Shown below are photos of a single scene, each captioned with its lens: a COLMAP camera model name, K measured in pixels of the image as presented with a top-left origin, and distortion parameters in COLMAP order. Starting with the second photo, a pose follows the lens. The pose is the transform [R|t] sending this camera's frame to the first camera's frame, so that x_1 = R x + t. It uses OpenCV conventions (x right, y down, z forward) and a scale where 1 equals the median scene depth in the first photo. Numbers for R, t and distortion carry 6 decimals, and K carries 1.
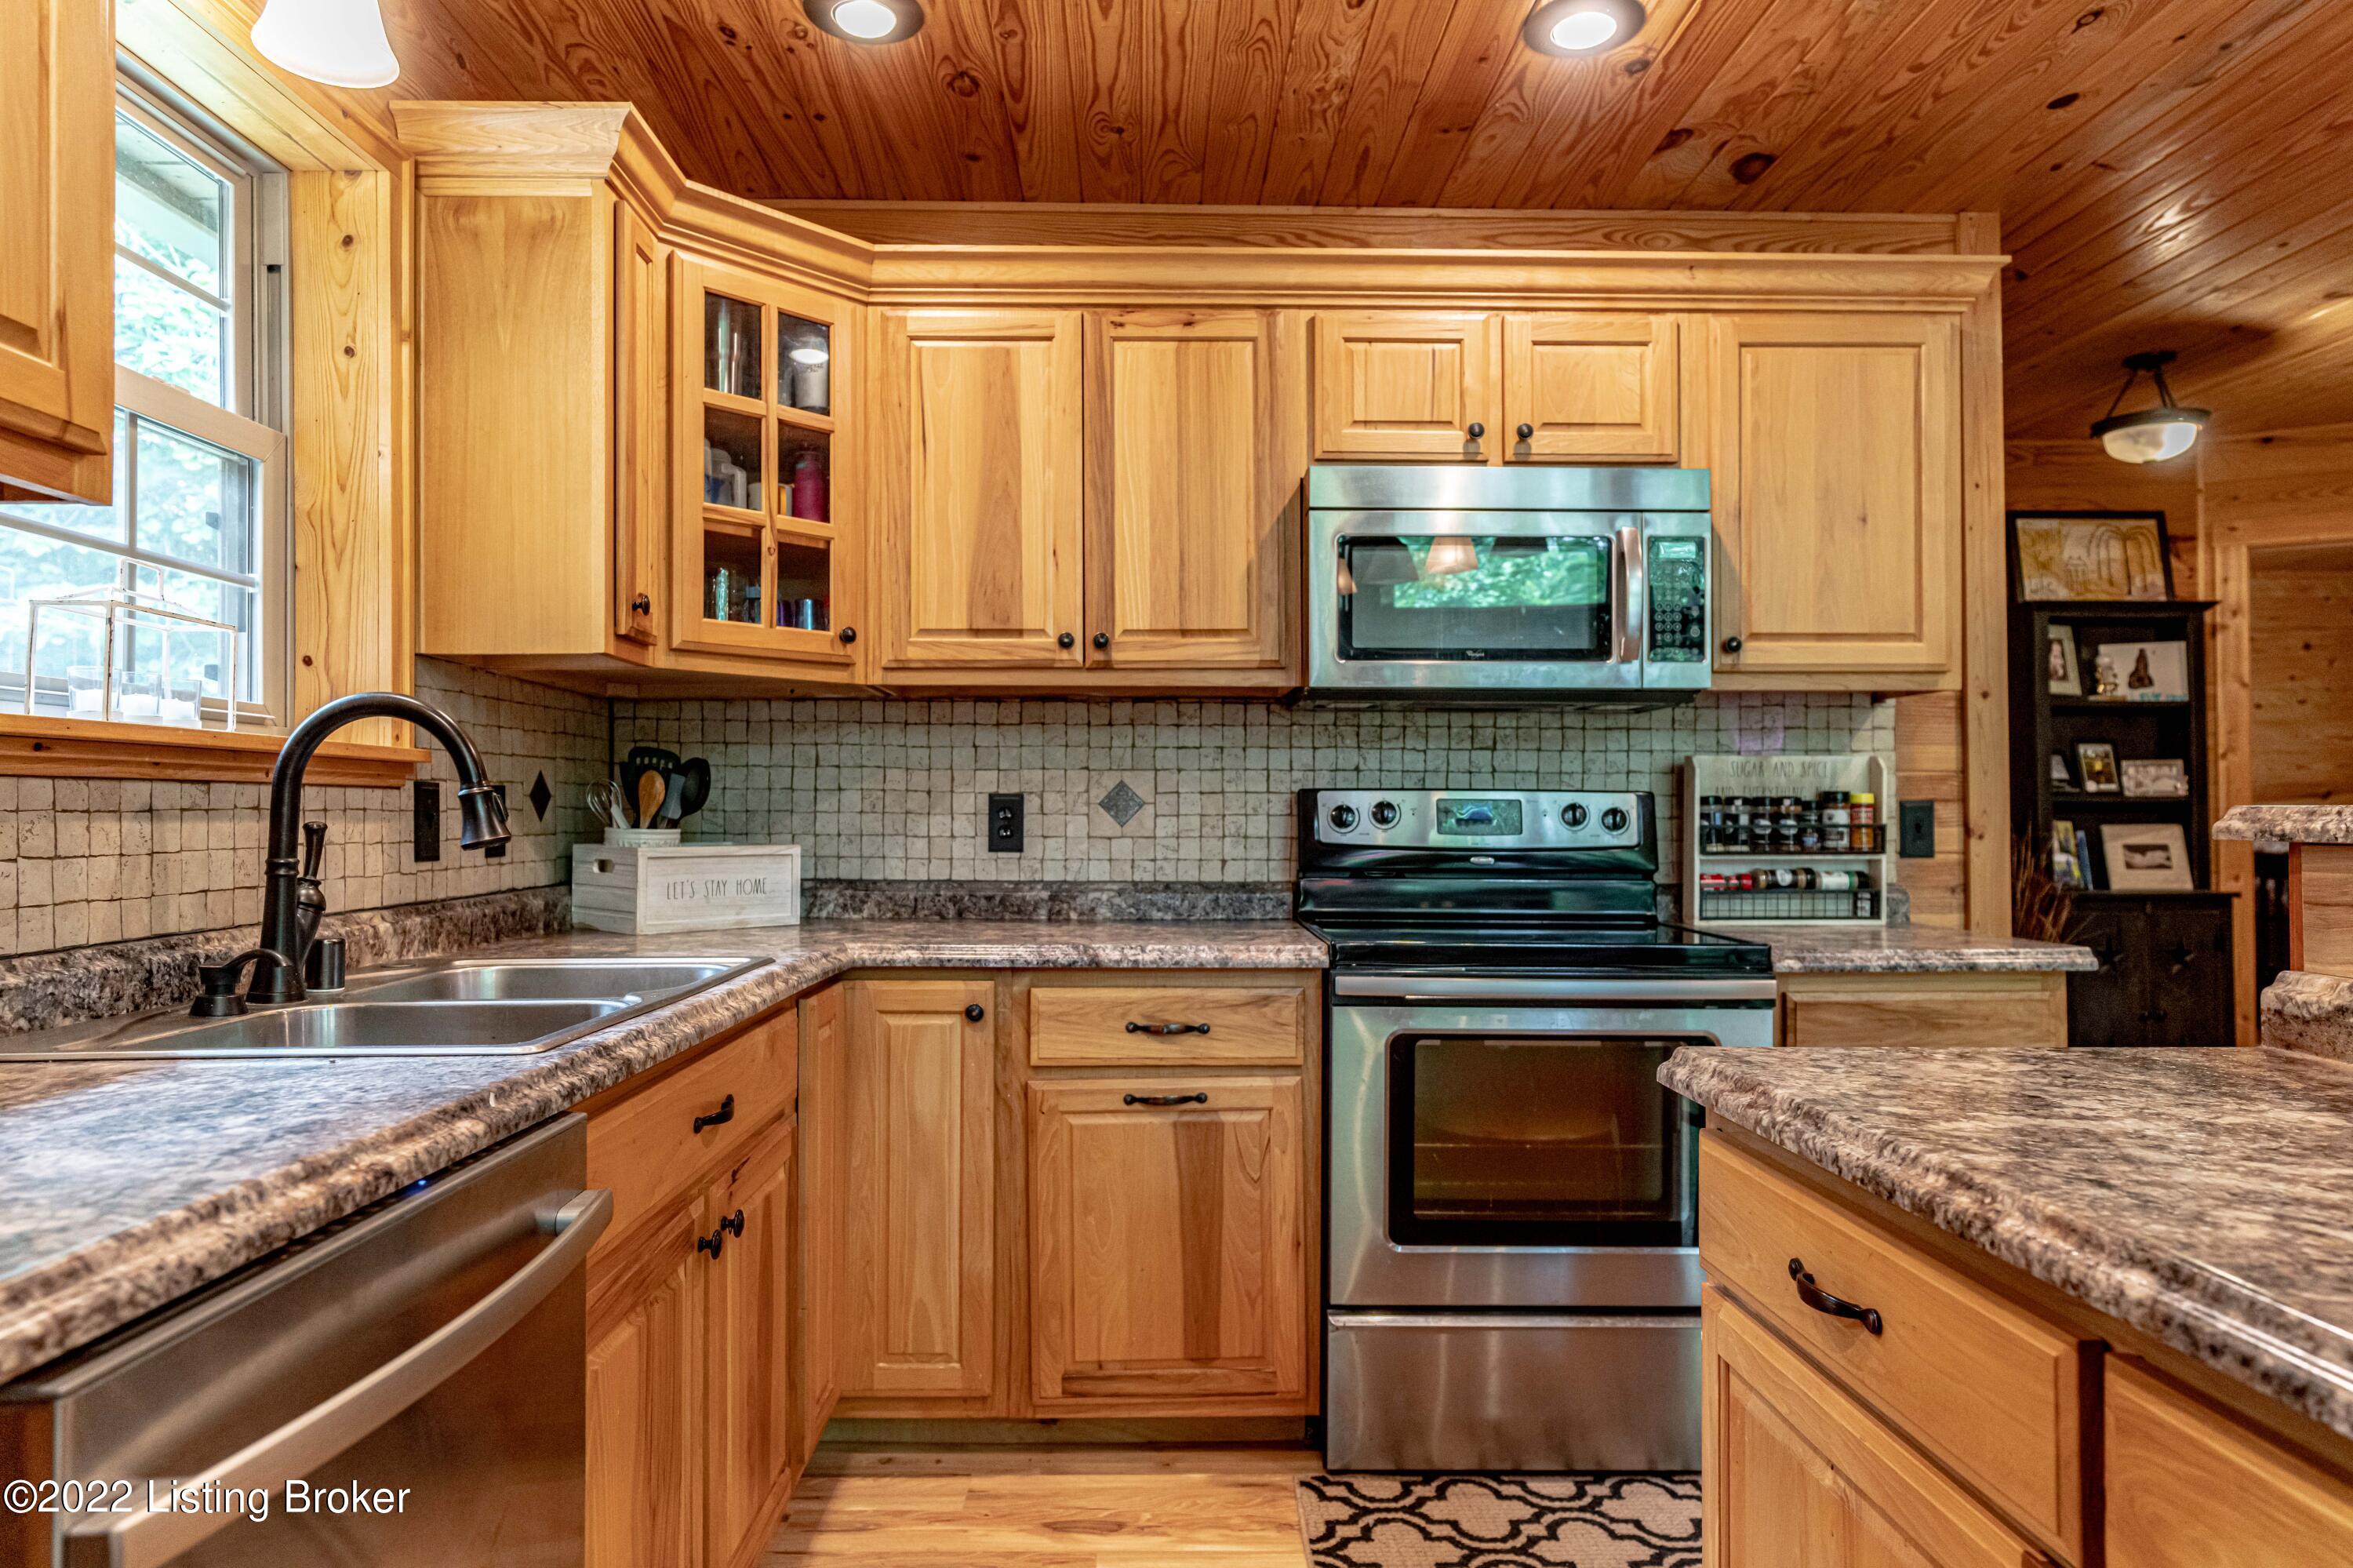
lens RADIAL K [[1418.2, 0, 1164.4], [0, 1418.2, 788.8], [0, 0, 1]] dist [-0.004627, 0.006058]
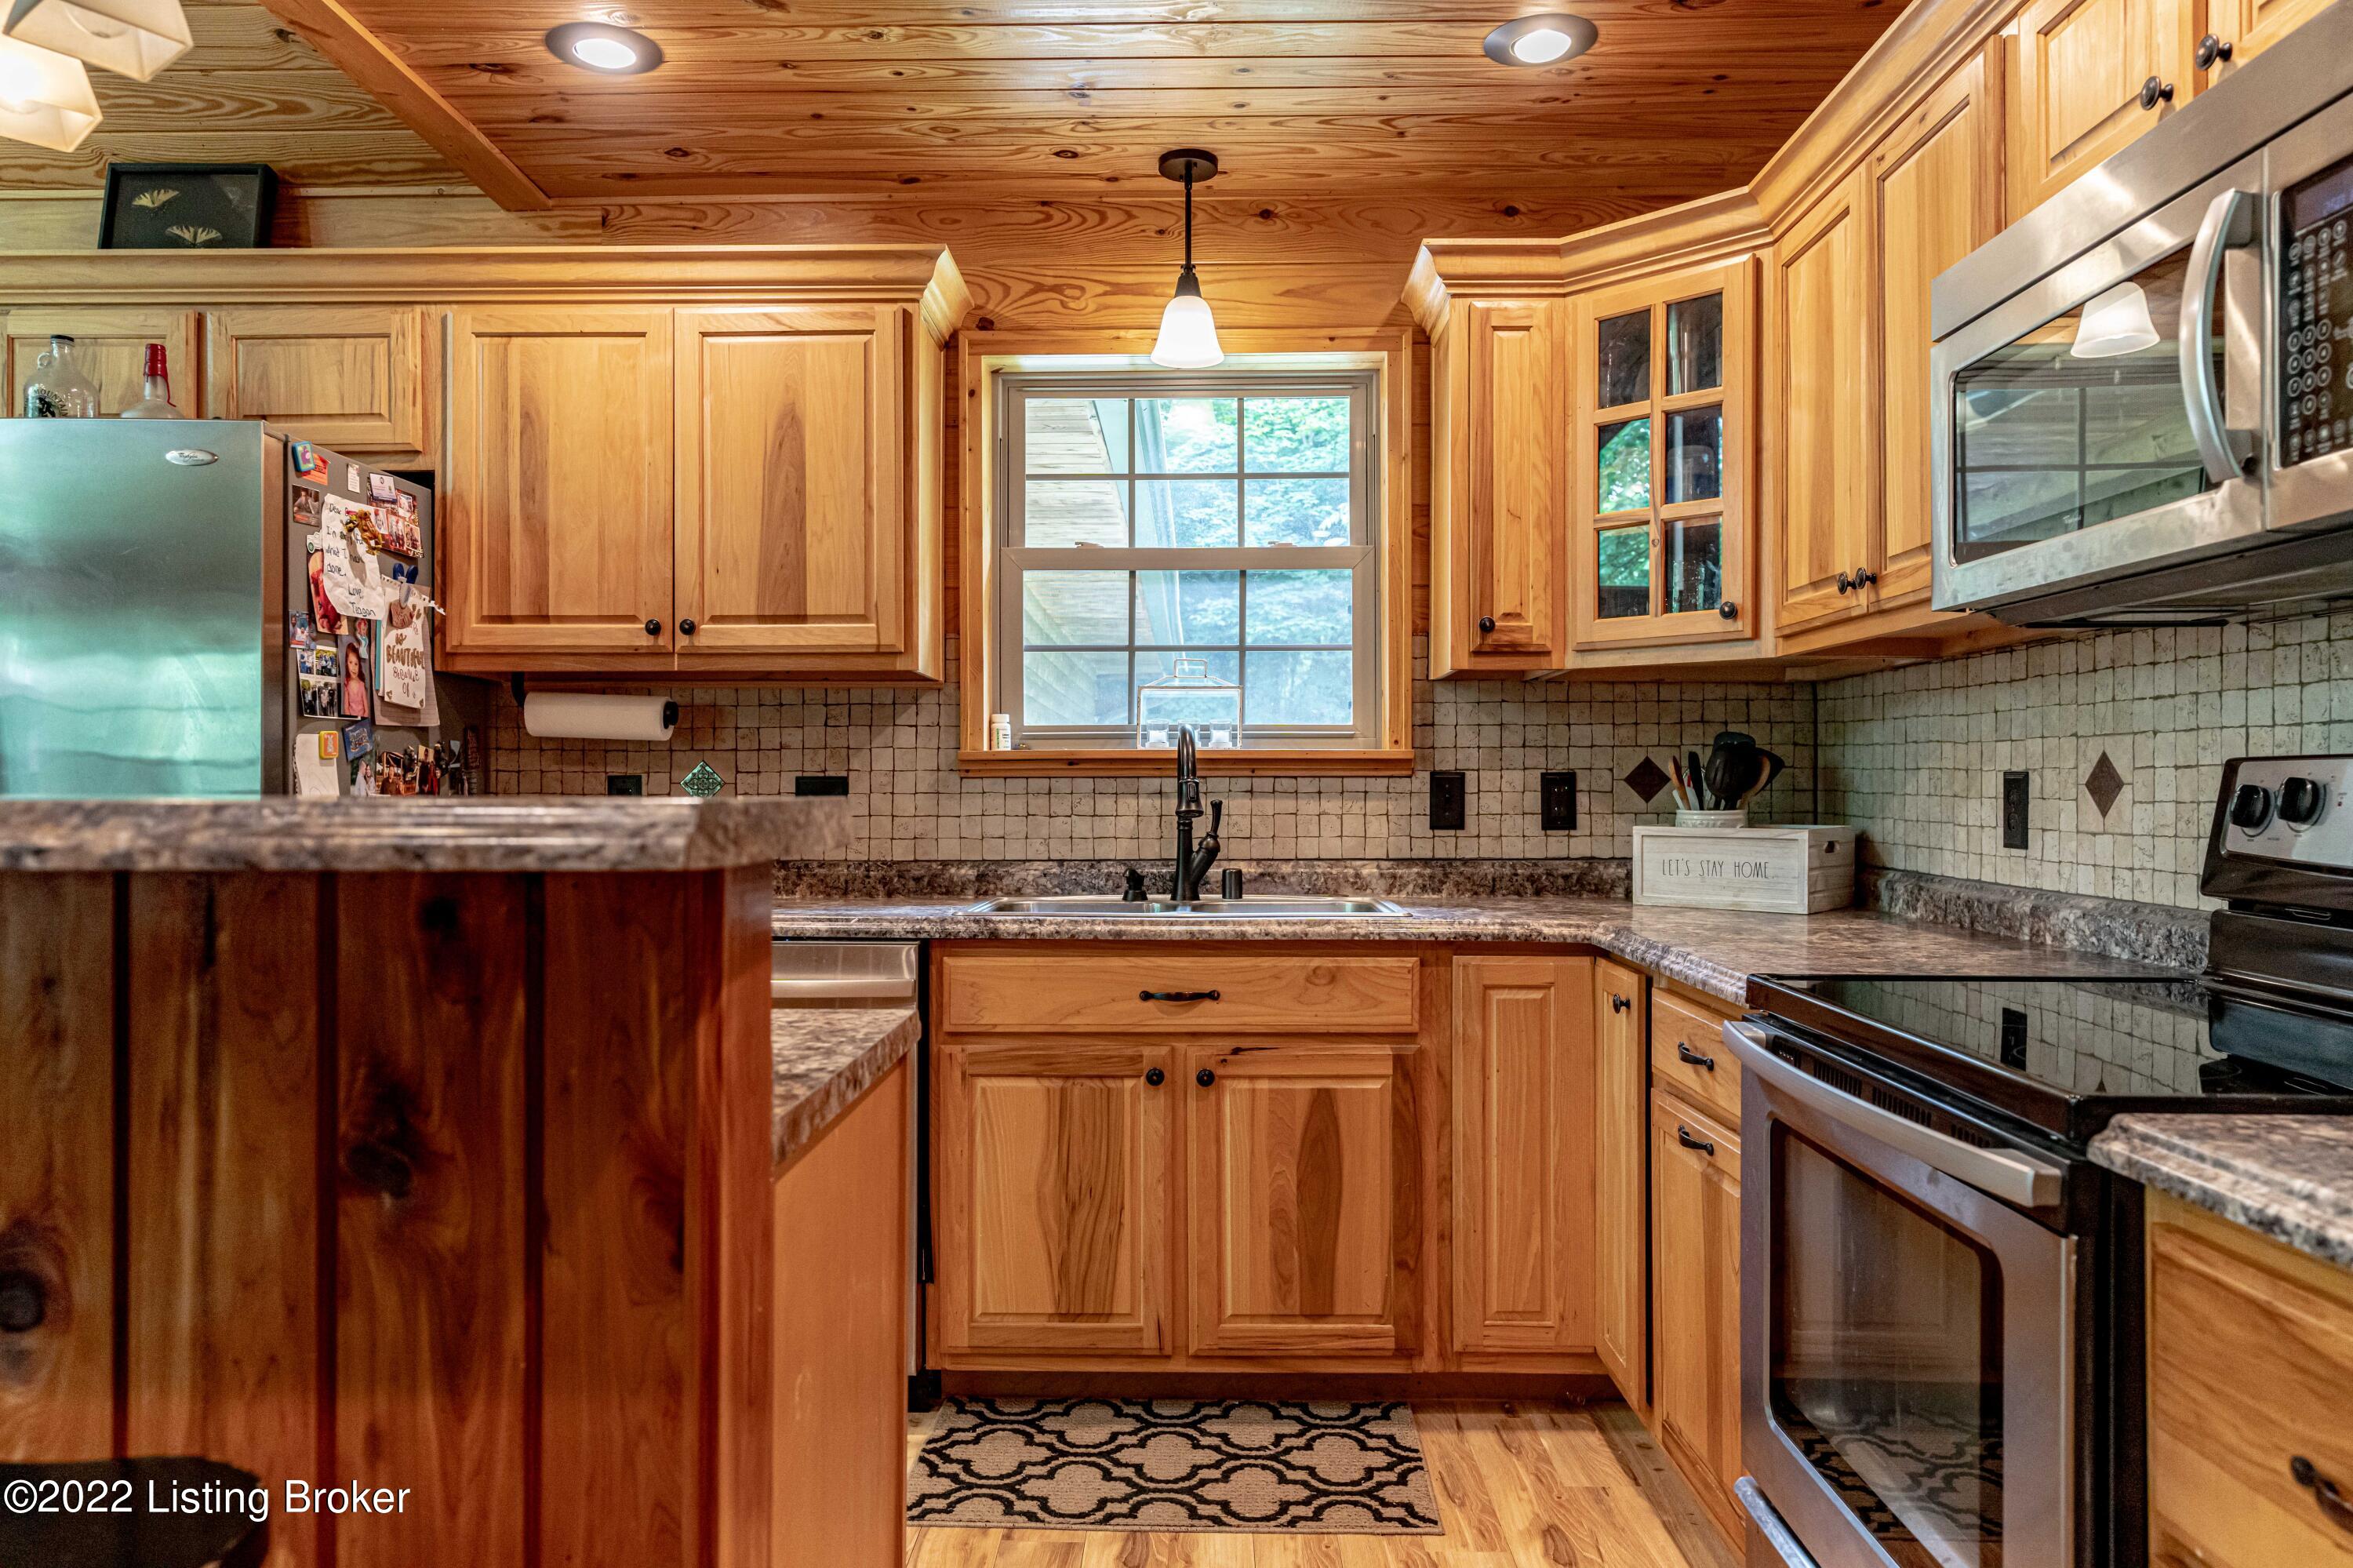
lens RADIAL K [[1576.6, 0, 1180.7], [0, 1576.6, 784.8], [0, 0, 1]] dist [-0.000824, 0.005353]
pose [[-0.030704, -0.002562, -0.999525, 0.817194], [0.016483, 0.999859, -0.003070, 0.006357], [0.999393, -0.016569, -0.030657, 0.634348]]
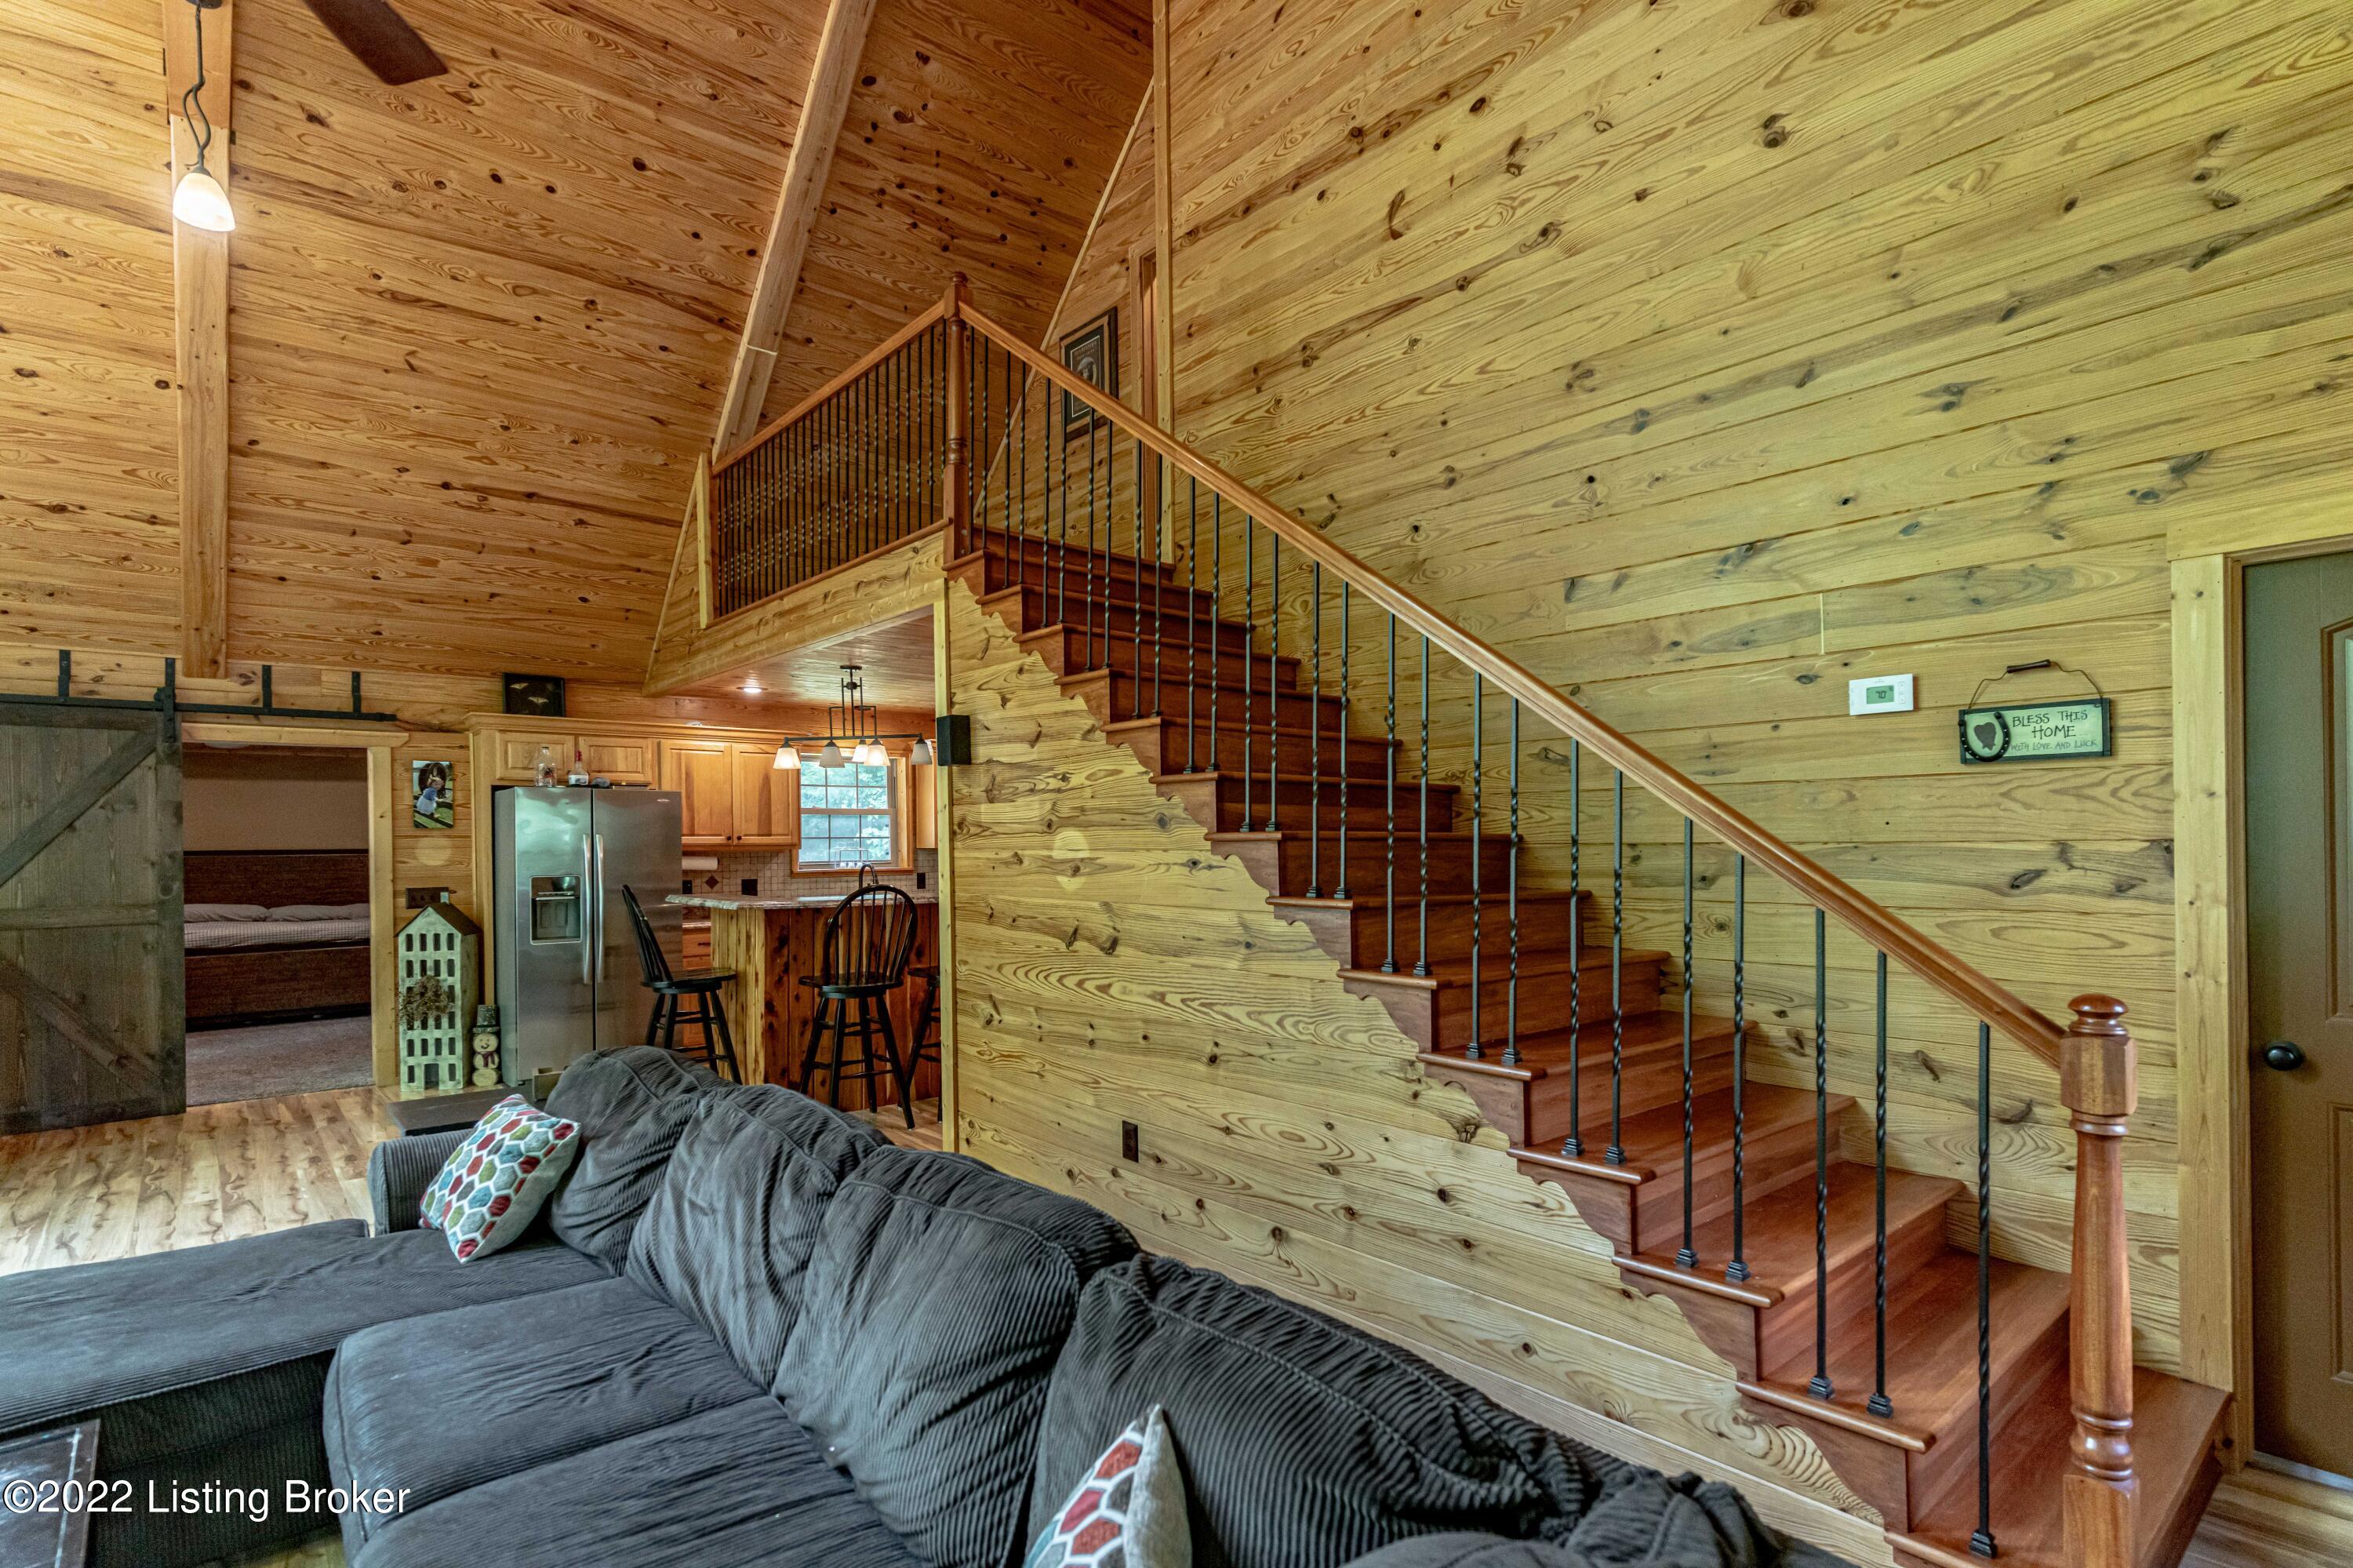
lens RADIAL K [[1119.6, 0, 1143.8], [0, 1119.6, 835.6], [0, 0, 1]] dist [0.002628, 0.000266]
pose [[0.637566, -0.005309, -0.770378, 2.461135], [0.018333, 0.999798, 0.008282, -0.125451], [0.770178, -0.019403, 0.637534, -0.739847]]
